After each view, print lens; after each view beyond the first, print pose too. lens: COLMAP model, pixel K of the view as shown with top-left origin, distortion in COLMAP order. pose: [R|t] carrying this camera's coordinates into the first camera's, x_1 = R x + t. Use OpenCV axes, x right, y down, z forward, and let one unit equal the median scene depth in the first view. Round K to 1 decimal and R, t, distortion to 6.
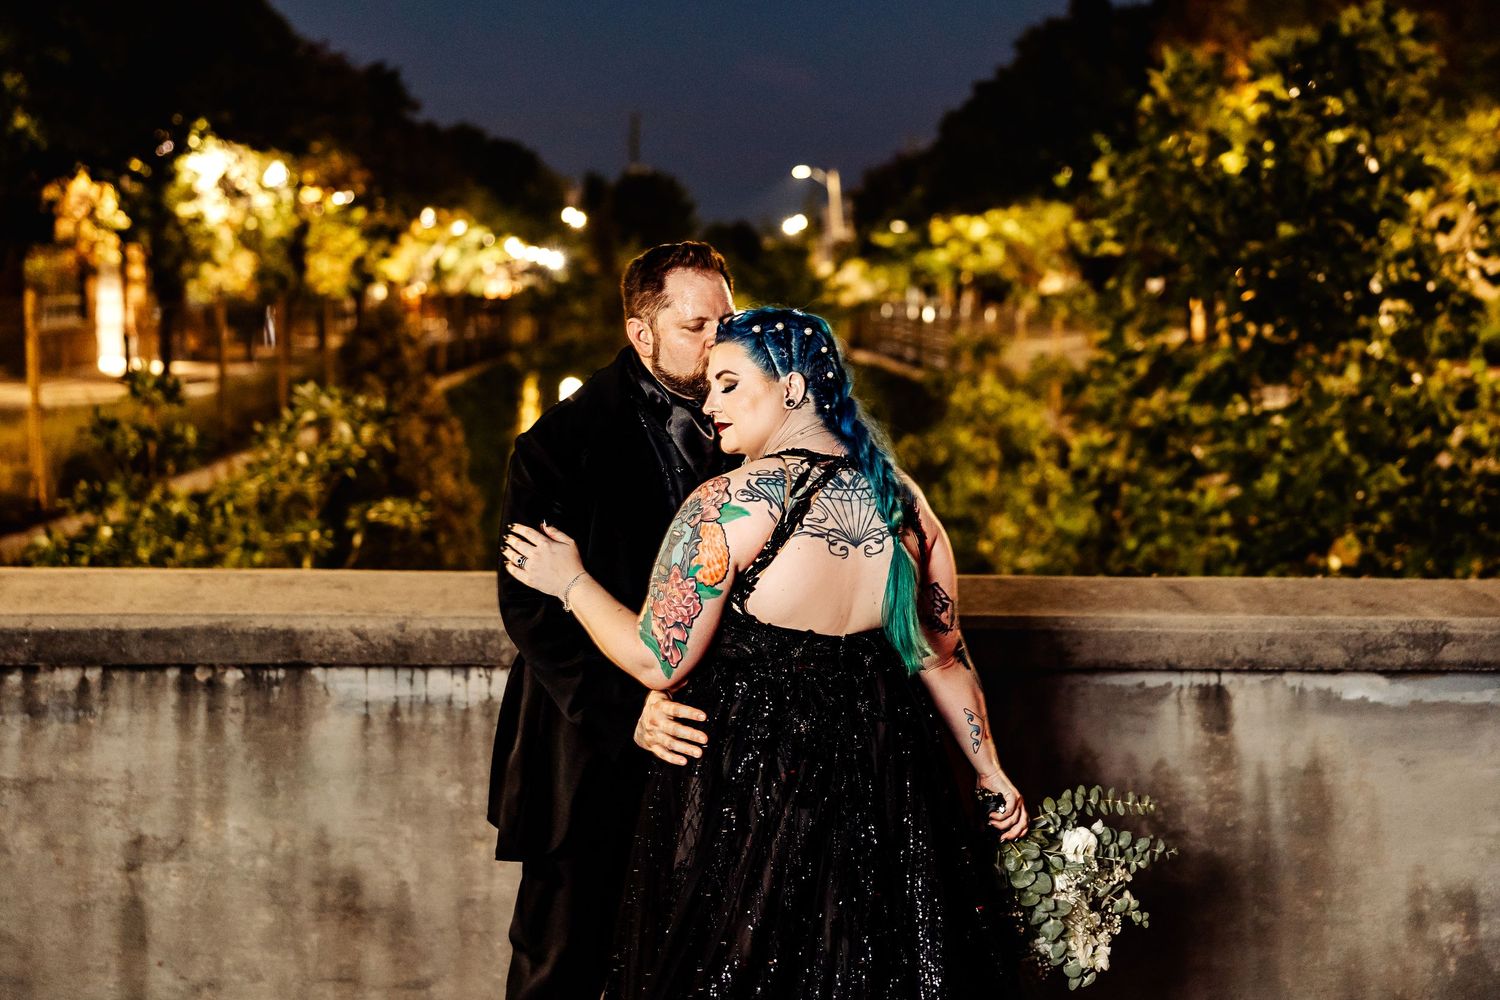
lens RADIAL K [[1986.8, 0, 770.2], [0, 1986.8, 499.7], [0, 0, 1]] dist [-0.006396, 0.004778]
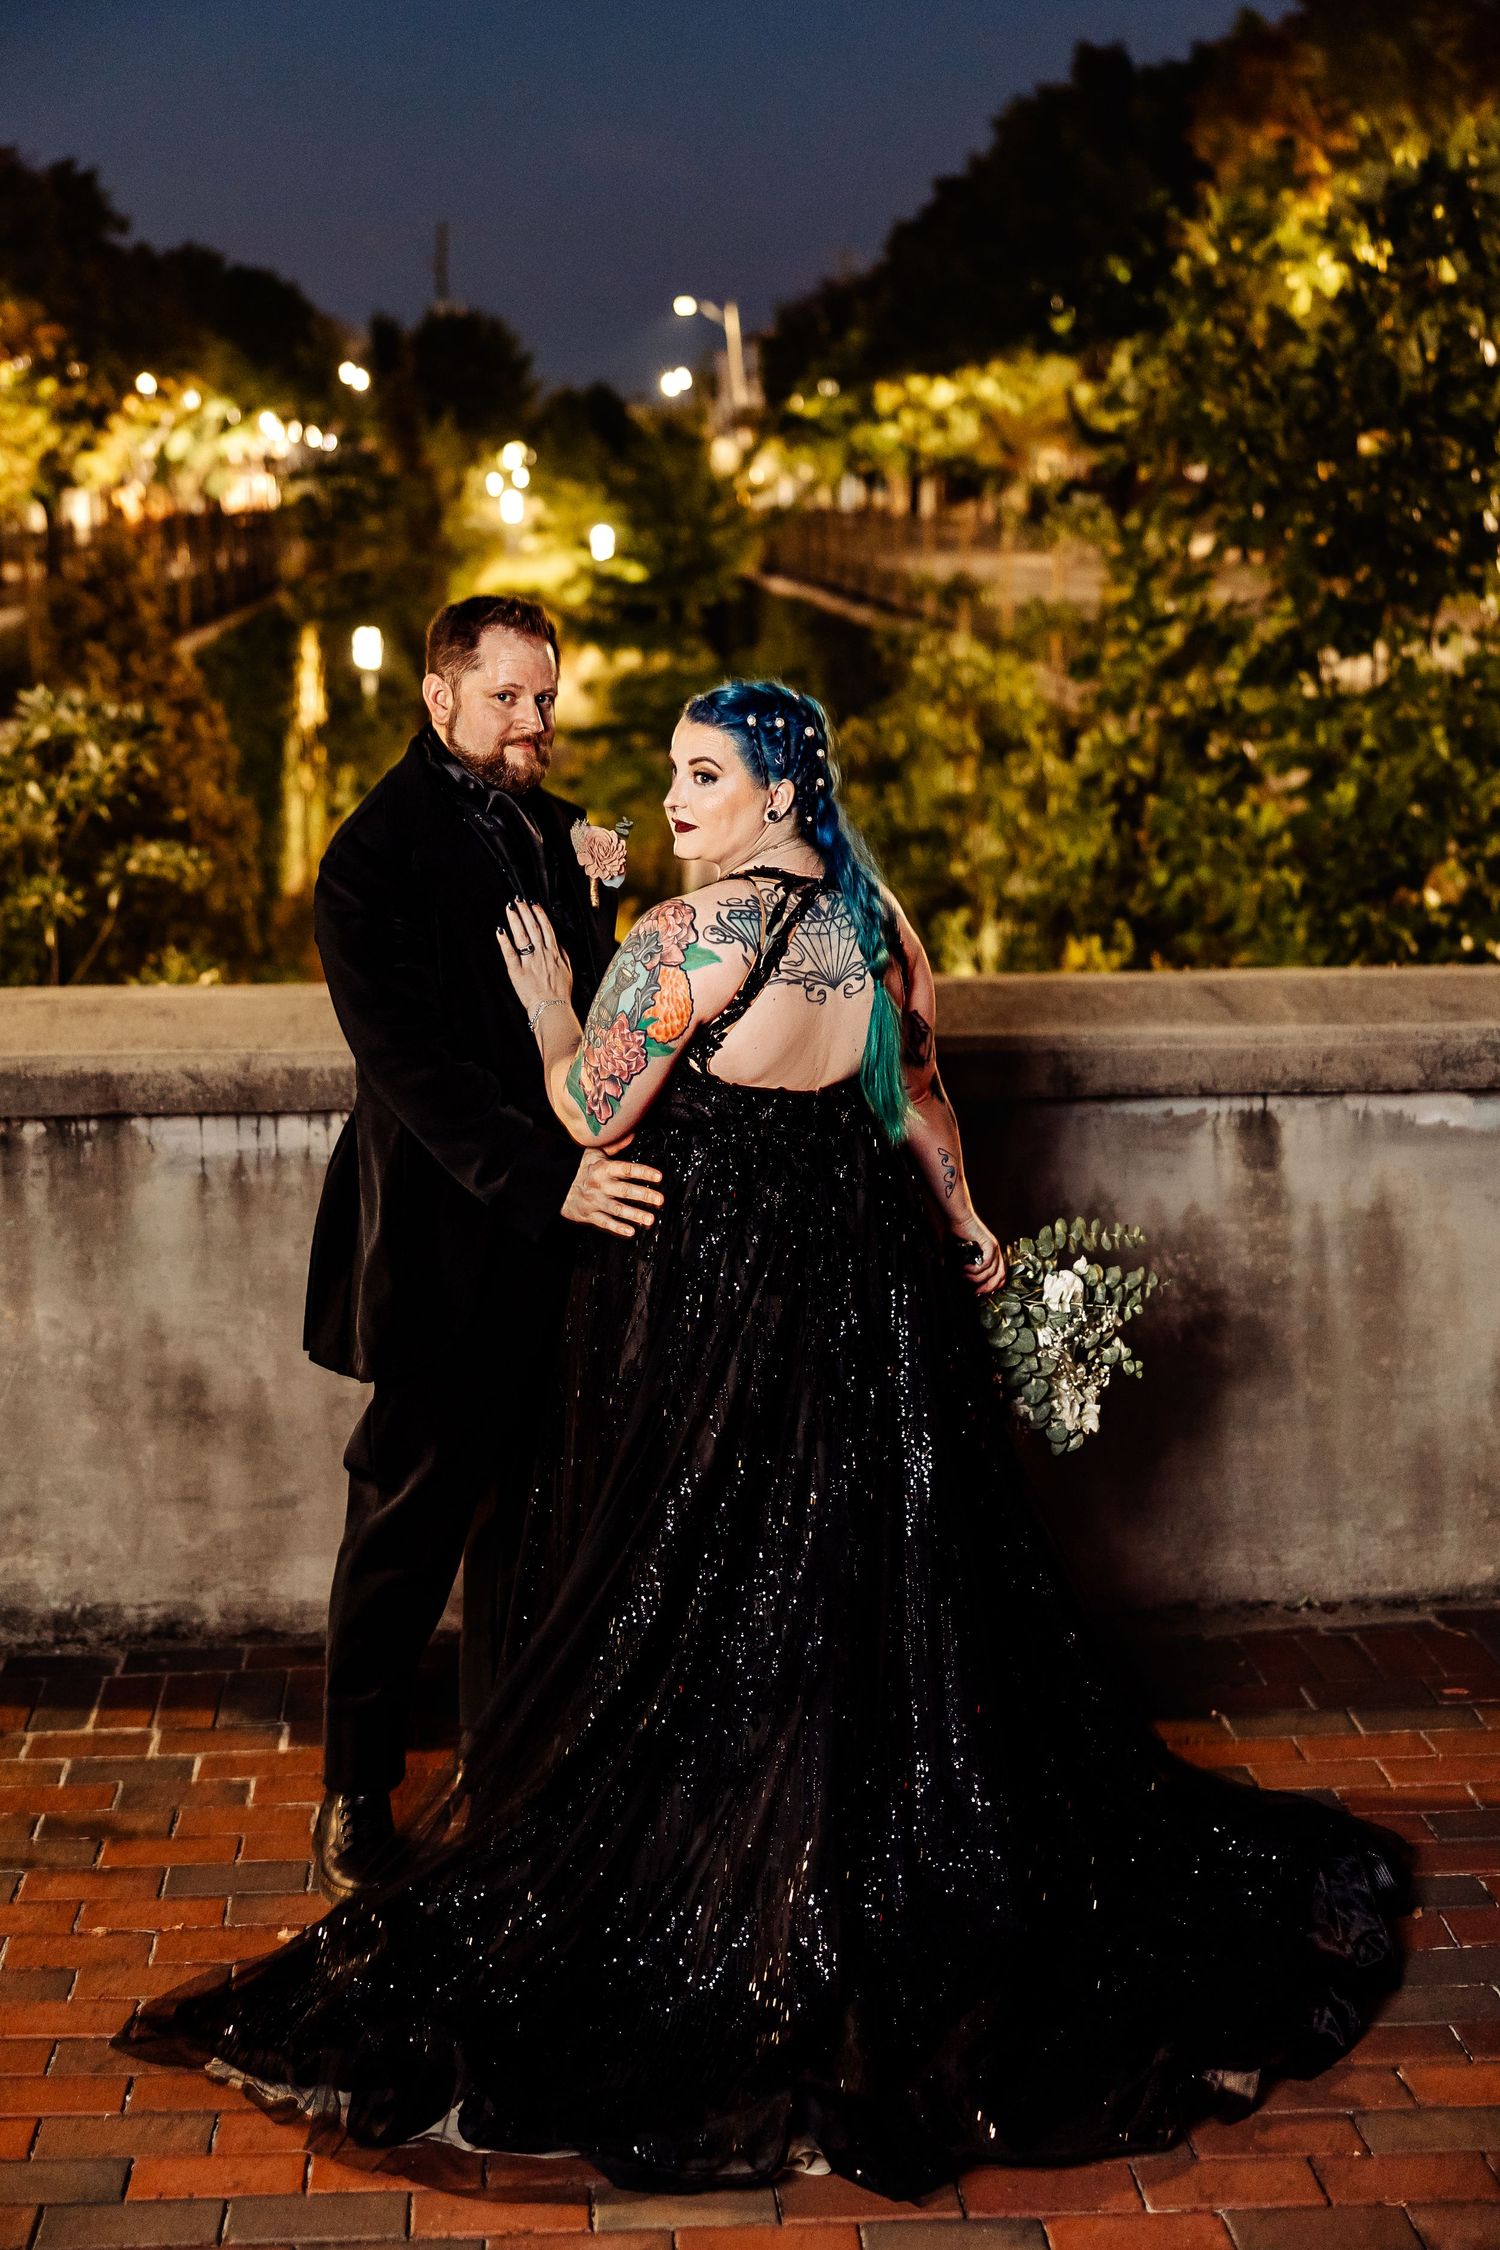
lens RADIAL K [[2897.8, 0, 750.0], [0, 2897.8, 1125.0], [0, 0, 1]] dist [-0.012819, -0.024175]
pose [[0.999071, -0.023534, 0.036094, -0.024600], [0.018798, 0.991807, 0.126354, -0.052744], [-0.038771, -0.125558, 0.991328, -0.154697]]
